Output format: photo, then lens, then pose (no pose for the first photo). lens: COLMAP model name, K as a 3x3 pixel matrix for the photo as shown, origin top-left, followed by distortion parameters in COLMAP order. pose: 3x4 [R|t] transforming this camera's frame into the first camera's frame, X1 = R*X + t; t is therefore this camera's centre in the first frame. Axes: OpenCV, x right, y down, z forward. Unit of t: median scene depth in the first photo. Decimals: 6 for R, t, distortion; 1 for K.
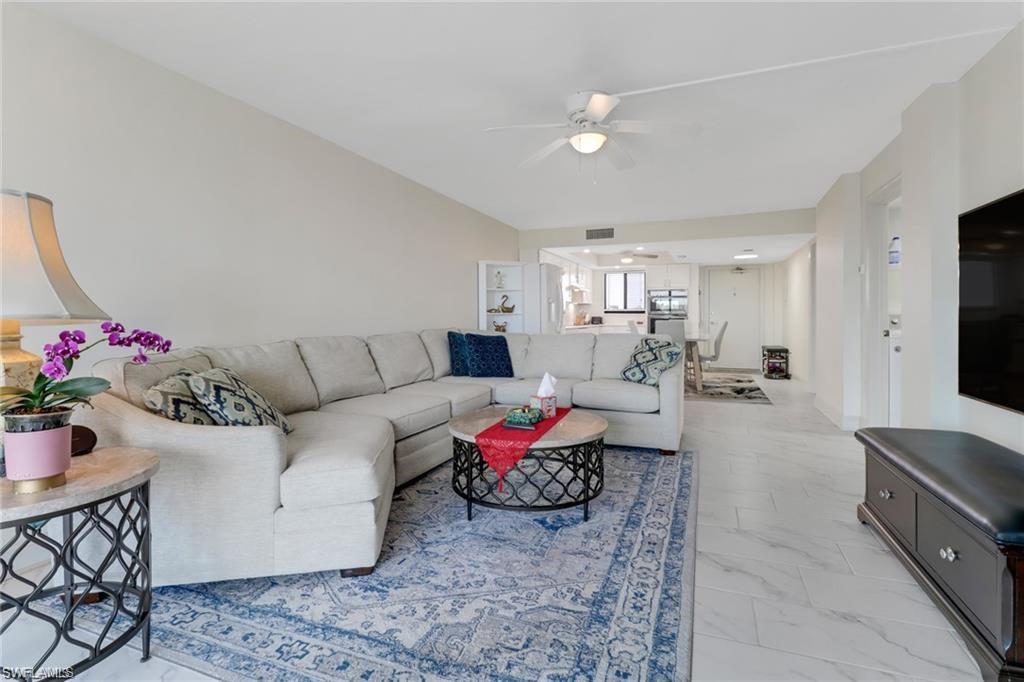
lens RADIAL K [[506.8, 0, 496.0], [0, 506.8, 317.8], [0, 0, 1]] dist [0.000429, -0.000815]
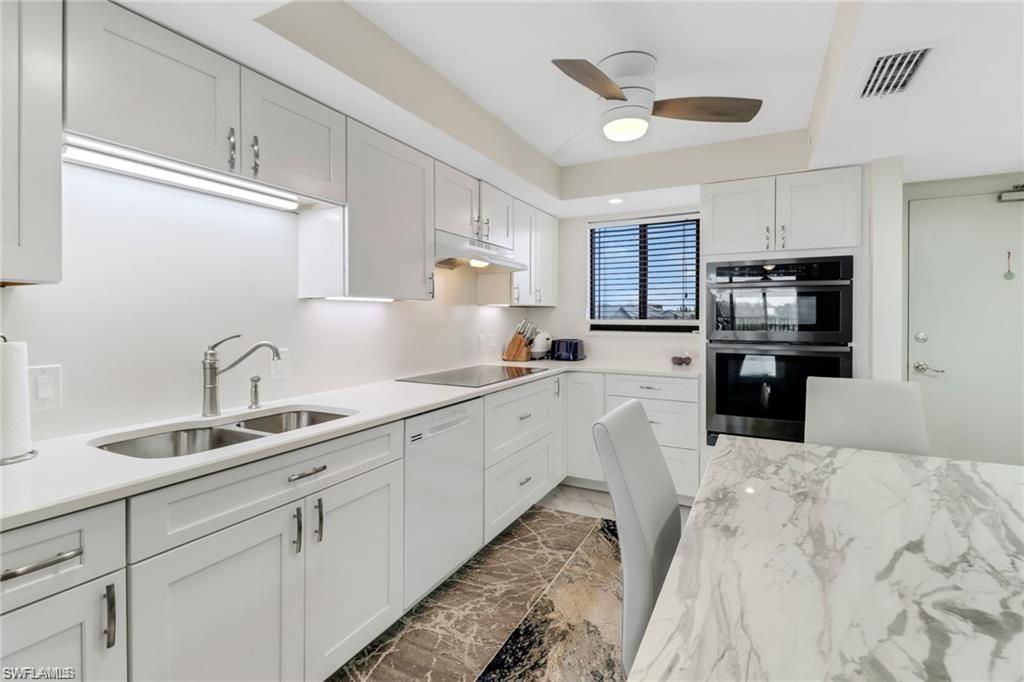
lens RADIAL K [[519.5, 0, 488.7], [0, 519.5, 330.9], [0, 0, 1]] dist [0.004485, -0.000764]
pose [[0.988560, 0.010777, -0.150444, 0.553264], [-0.007408, 0.999709, 0.022937, -0.048192], [0.150648, -0.021561, 0.988352, 1.687444]]
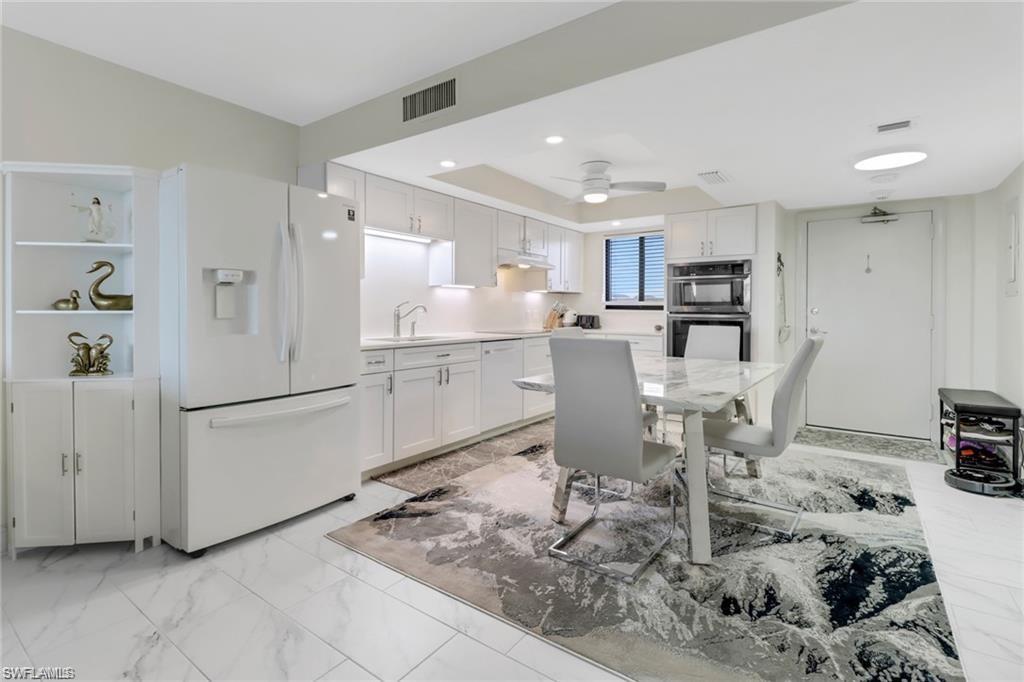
lens RADIAL K [[478.4, 0, 507.3], [0, 478.4, 308.5], [0, 0, 1]] dist [0.001447, -0.000099]
pose [[0.969668, 0.007088, -0.244323, 0.671418], [-0.007708, 0.999969, -0.001581, -0.022114], [0.244304, 0.003416, 0.969693, 1.288669]]
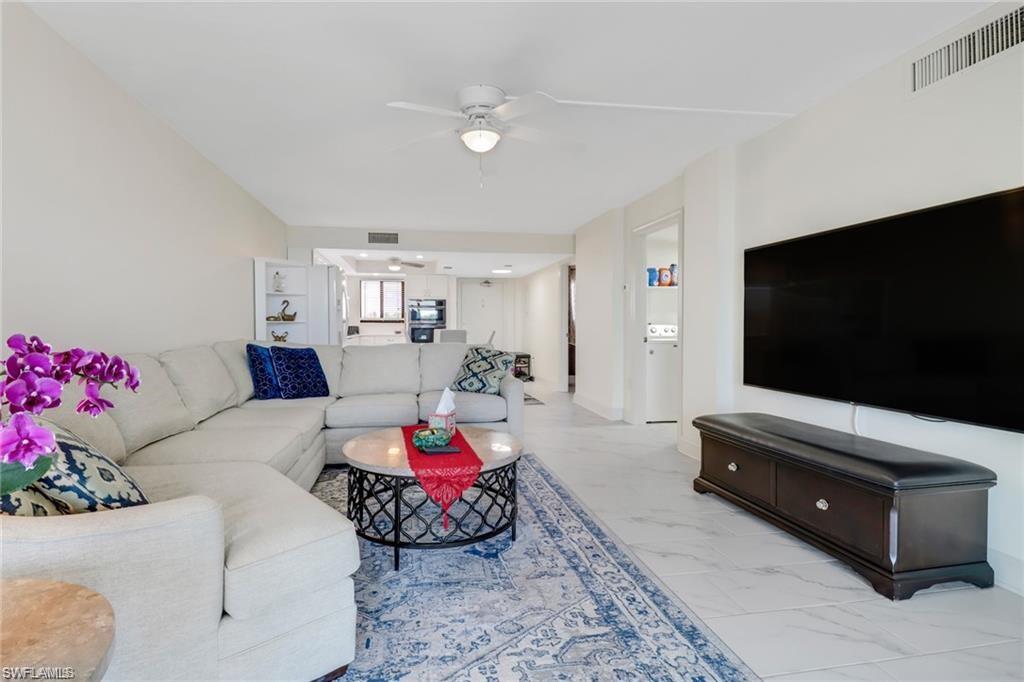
lens RADIAL K [[519.5, 0, 488.7], [0, 519.5, 330.9], [0, 0, 1]] dist [0.004485, -0.000764]
pose [[0.848117, -0.003285, 0.529800, -0.271026], [-0.000141, 0.999979, 0.006426, 0.001419], [-0.529810, -0.005524, 0.848099, 0.144245]]
